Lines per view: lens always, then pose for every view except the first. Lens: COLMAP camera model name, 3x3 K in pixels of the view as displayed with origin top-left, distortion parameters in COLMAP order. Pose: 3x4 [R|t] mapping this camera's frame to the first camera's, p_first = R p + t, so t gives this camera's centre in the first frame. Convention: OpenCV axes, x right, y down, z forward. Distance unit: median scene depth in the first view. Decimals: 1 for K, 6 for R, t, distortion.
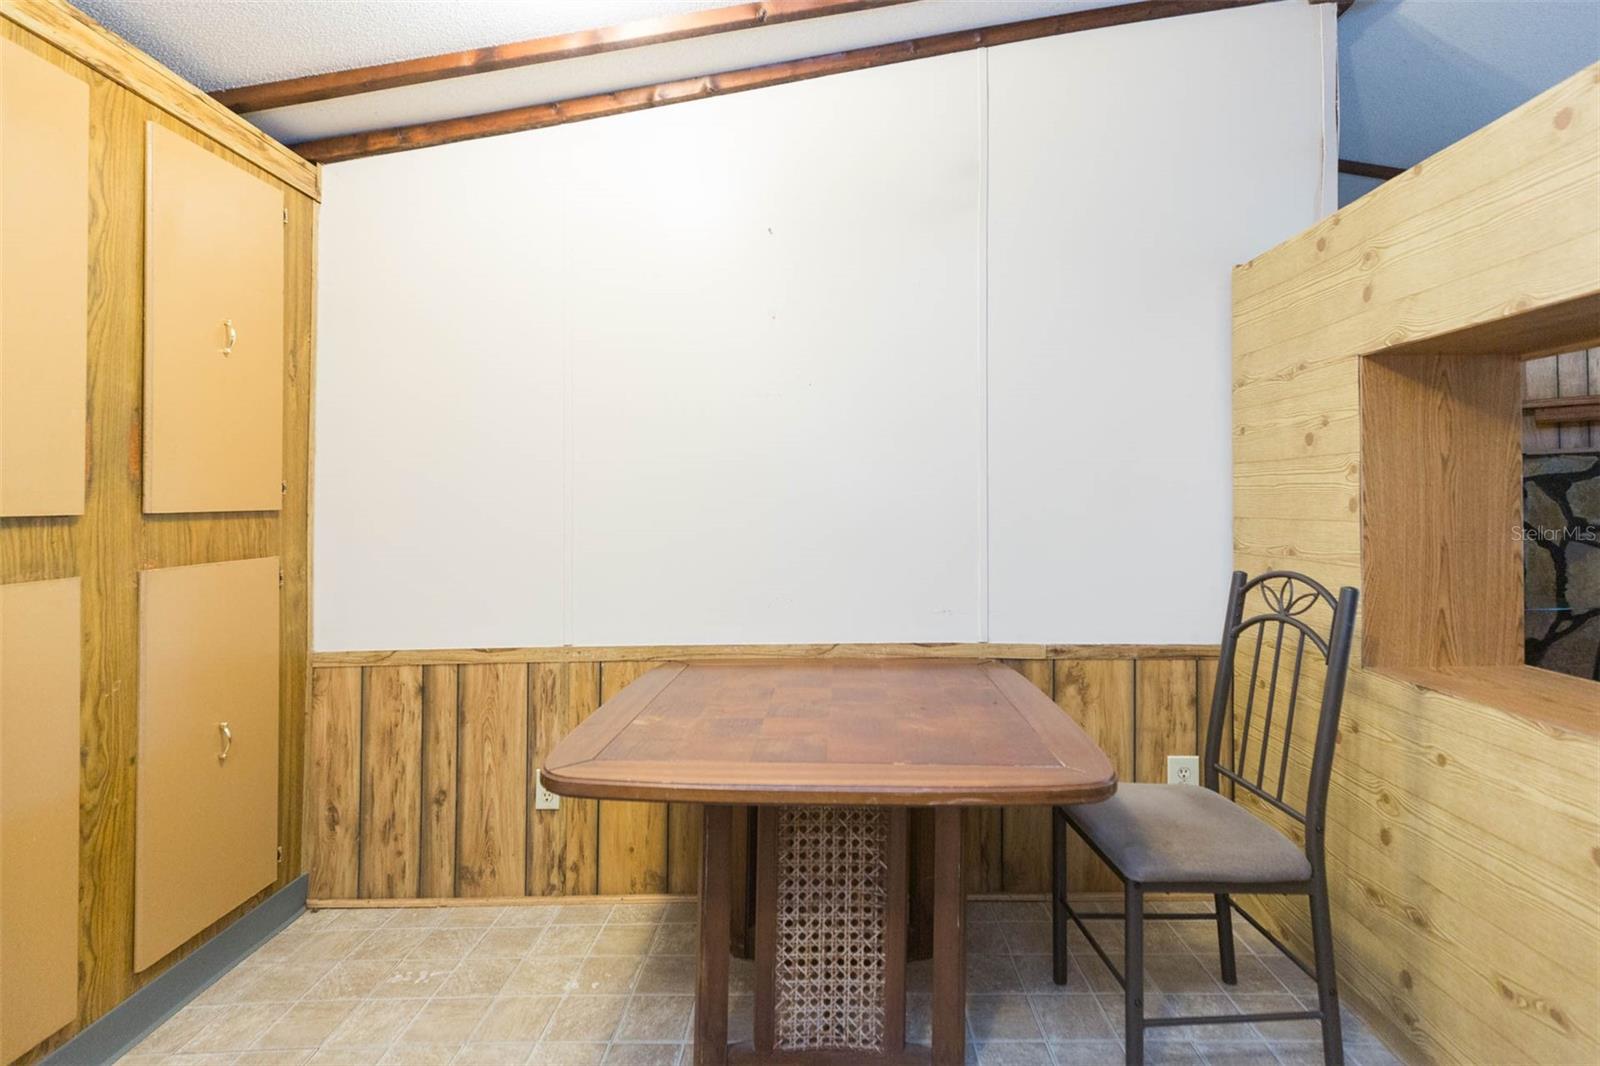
lens RADIAL K [[744.4, 0, 800.7], [0, 744.4, 481.7], [0, 0, 1]] dist [0.001901, 0.000543]
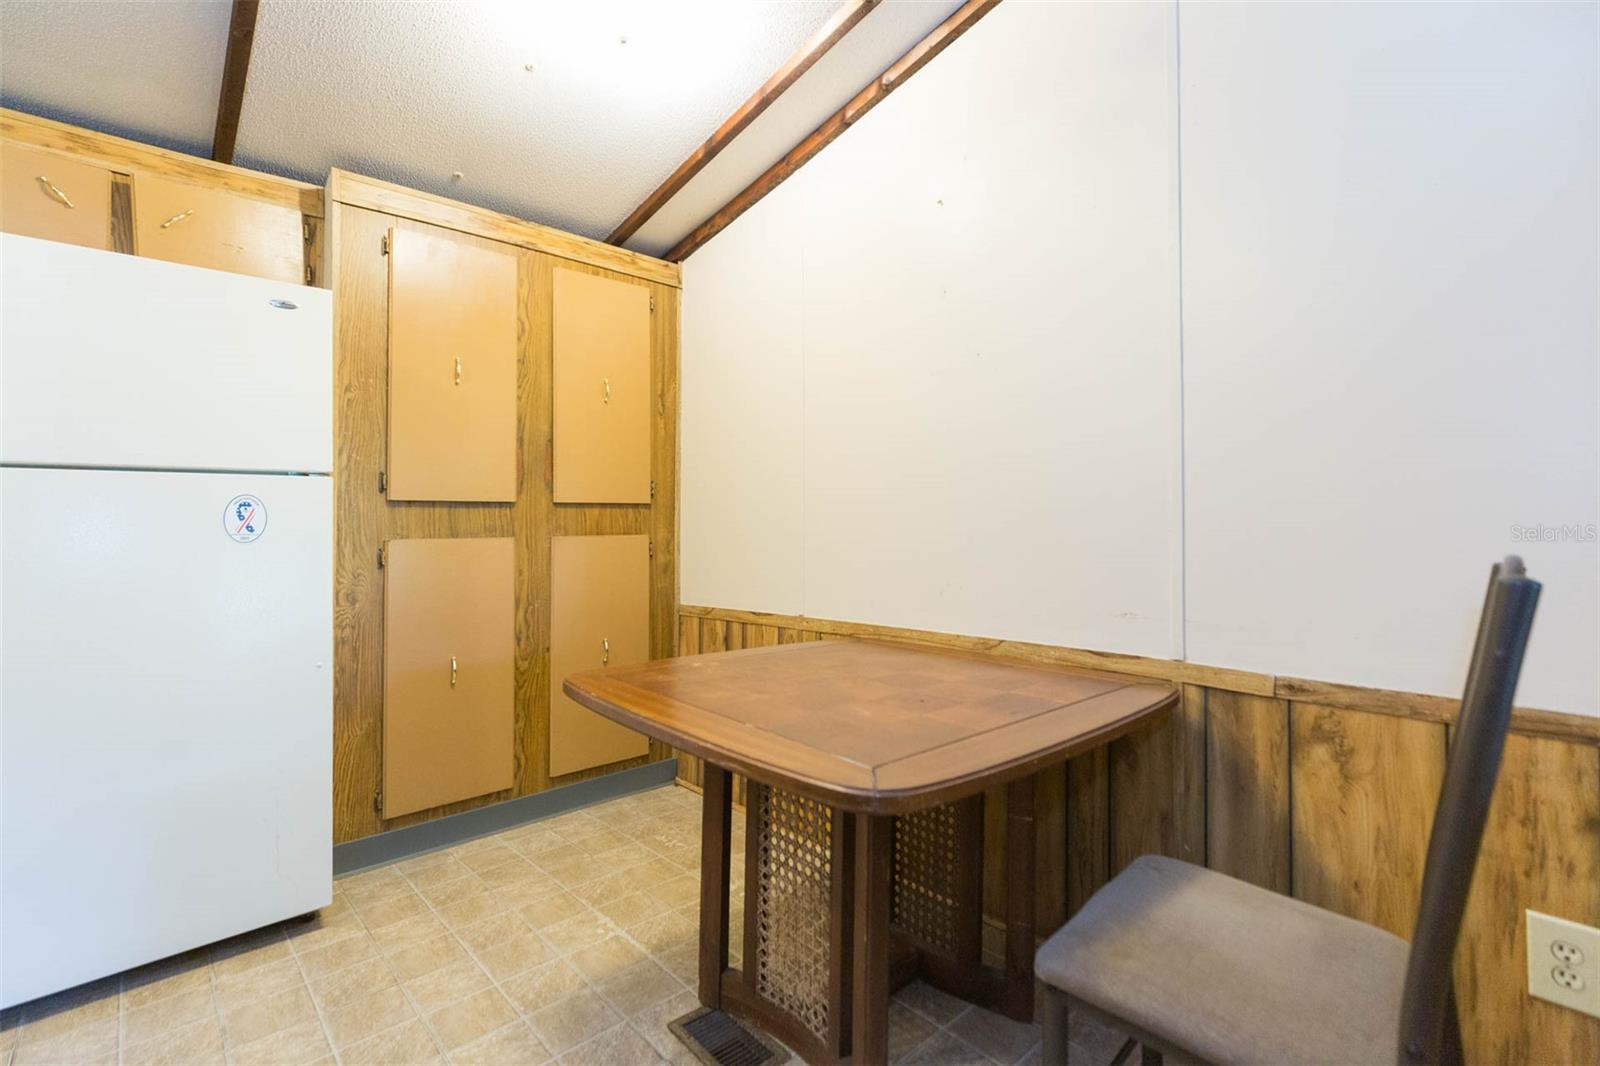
lens RADIAL K [[706.5, 0, 798.2], [0, 706.5, 500.8], [0, 0, 1]] dist [0.001800, 0.000065]
pose [[0.687477, -0.027053, -0.725702, 0.509589], [0.022048, 0.999623, -0.016377, 0.061221], [0.725871, -0.004741, 0.687814, 0.247363]]
